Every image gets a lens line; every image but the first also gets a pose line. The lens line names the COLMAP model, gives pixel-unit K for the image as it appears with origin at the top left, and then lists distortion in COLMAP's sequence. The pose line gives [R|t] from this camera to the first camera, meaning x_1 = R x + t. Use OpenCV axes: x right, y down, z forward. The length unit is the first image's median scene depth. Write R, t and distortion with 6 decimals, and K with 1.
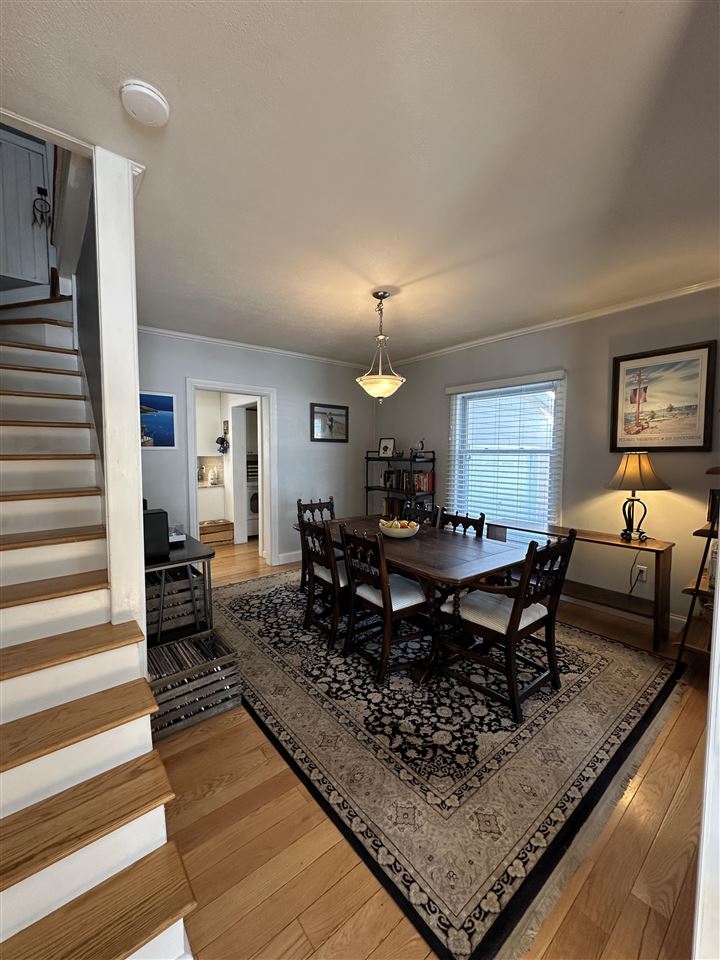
lens RADIAL K [[383.7, 0, 364.5], [0, 383.7, 481.4], [0, 0, 1]] dist [-0.003223, 0.001313]
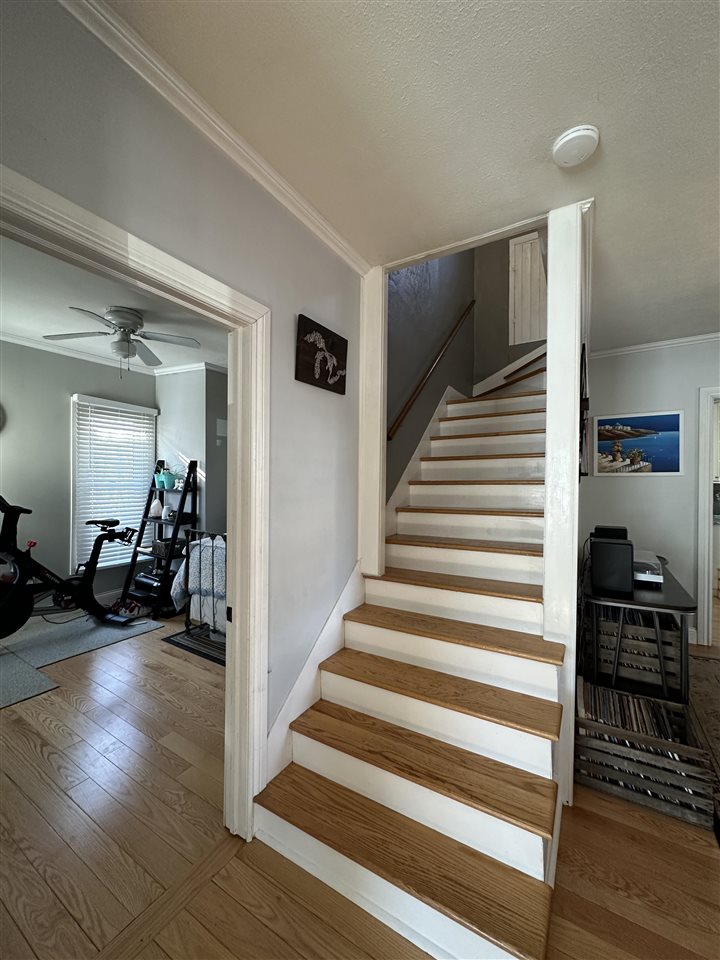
lens RADIAL K [[383.7, 0, 359.9], [0, 383.7, 482.1], [0, 0, 1]] dist [-0.003223, 0.001313]
pose [[0.316028, 0.004520, -0.948739, 0.164532], [-0.069402, 0.997420, -0.018366, -0.007230], [0.946208, 0.071649, 0.315526, 0.124774]]
